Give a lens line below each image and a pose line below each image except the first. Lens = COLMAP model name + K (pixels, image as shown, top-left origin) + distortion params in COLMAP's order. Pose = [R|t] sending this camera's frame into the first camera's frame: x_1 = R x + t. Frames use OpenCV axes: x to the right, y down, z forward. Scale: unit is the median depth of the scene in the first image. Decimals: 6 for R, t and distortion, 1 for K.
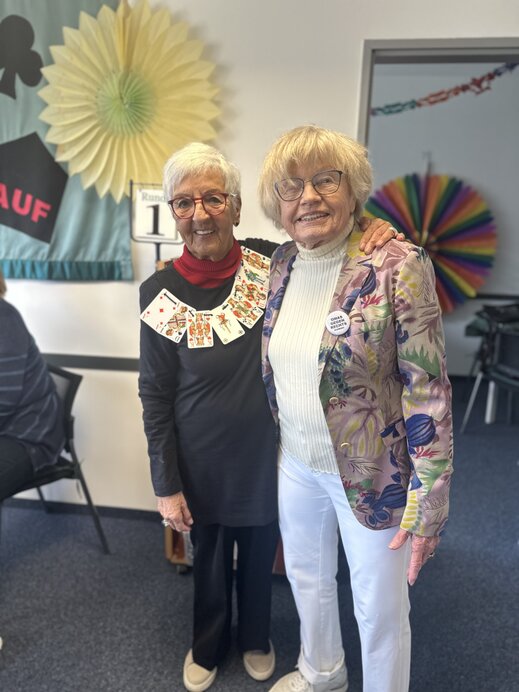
lens RADIAL K [[489.9, 0, 260.4], [0, 489.9, 350.5], [0, 0, 1]] dist [0.013571, -0.021212]
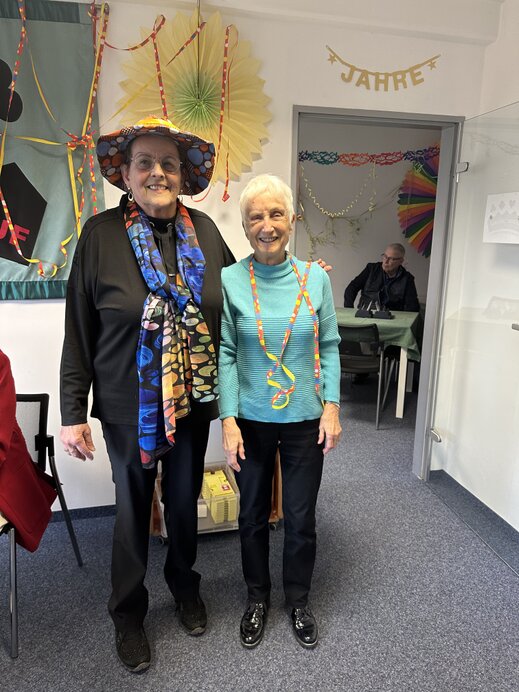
lens RADIAL K [[489.9, 0, 262.2], [0, 489.9, 345.9], [0, 0, 1]] dist [0.013571, -0.021212]
pose [[0.937278, -0.094387, 0.335561, -0.355108], [0.102980, 0.994652, -0.007864, 0.020160], [-0.333024, 0.041927, 0.941986, -0.191628]]
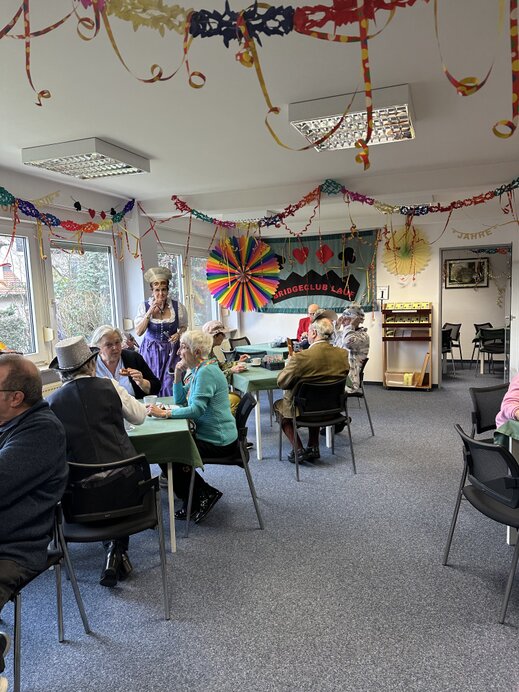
lens RADIAL K [[489.9, 0, 240.2], [0, 489.9, 358.5], [0, 0, 1]] dist [0.013571, -0.021212]
pose [[0.958789, -0.025289, -0.282991, -0.228212], [-0.010954, 0.992000, -0.125758, 0.763697], [0.283907, 0.123675, 0.950842, -3.058073]]
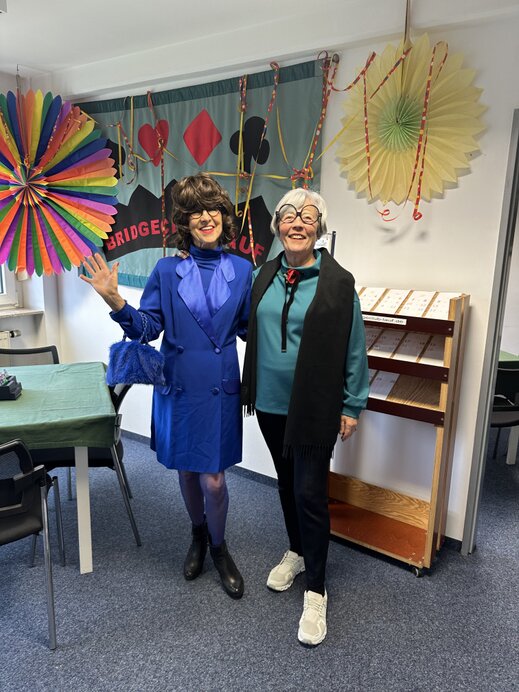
lens RADIAL K [[489.9, 0, 263.0], [0, 489.9, 344.2], [0, 0, 1]] dist [0.013571, -0.021212]
pose [[0.899999, 0.088014, -0.426915, 0.209065], [-0.118595, 0.991899, -0.045523, 0.042361], [0.419449, 0.091600, 0.903145, -0.238025]]
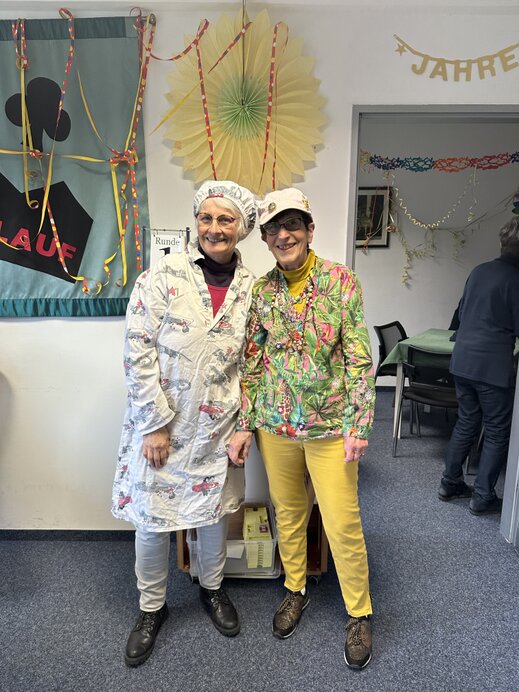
lens RADIAL K [[489.9, 0, 262.8], [0, 489.9, 345.9], [0, 0, 1]] dist [0.013571, -0.021212]
pose [[0.992918, -0.046535, 0.109310, -0.150216], [0.052468, 0.997266, -0.052044, -0.003360], [-0.106589, 0.057410, 0.992644, -0.111040]]
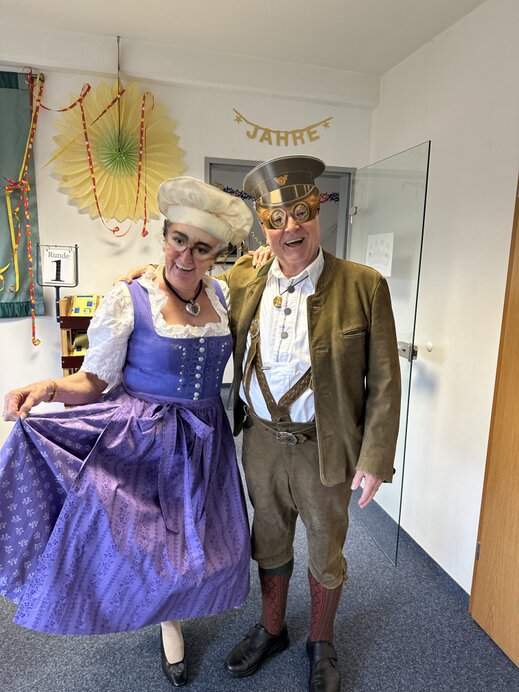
lens RADIAL K [[489.9, 0, 257.7], [0, 489.9, 348.0], [0, 0, 1]] dist [0.013571, -0.021212]
pose [[0.929989, -0.068439, 0.361160, -0.226343], [0.095951, 0.993649, -0.058781, 0.080445], [-0.354844, 0.089319, 0.930649, -0.444484]]
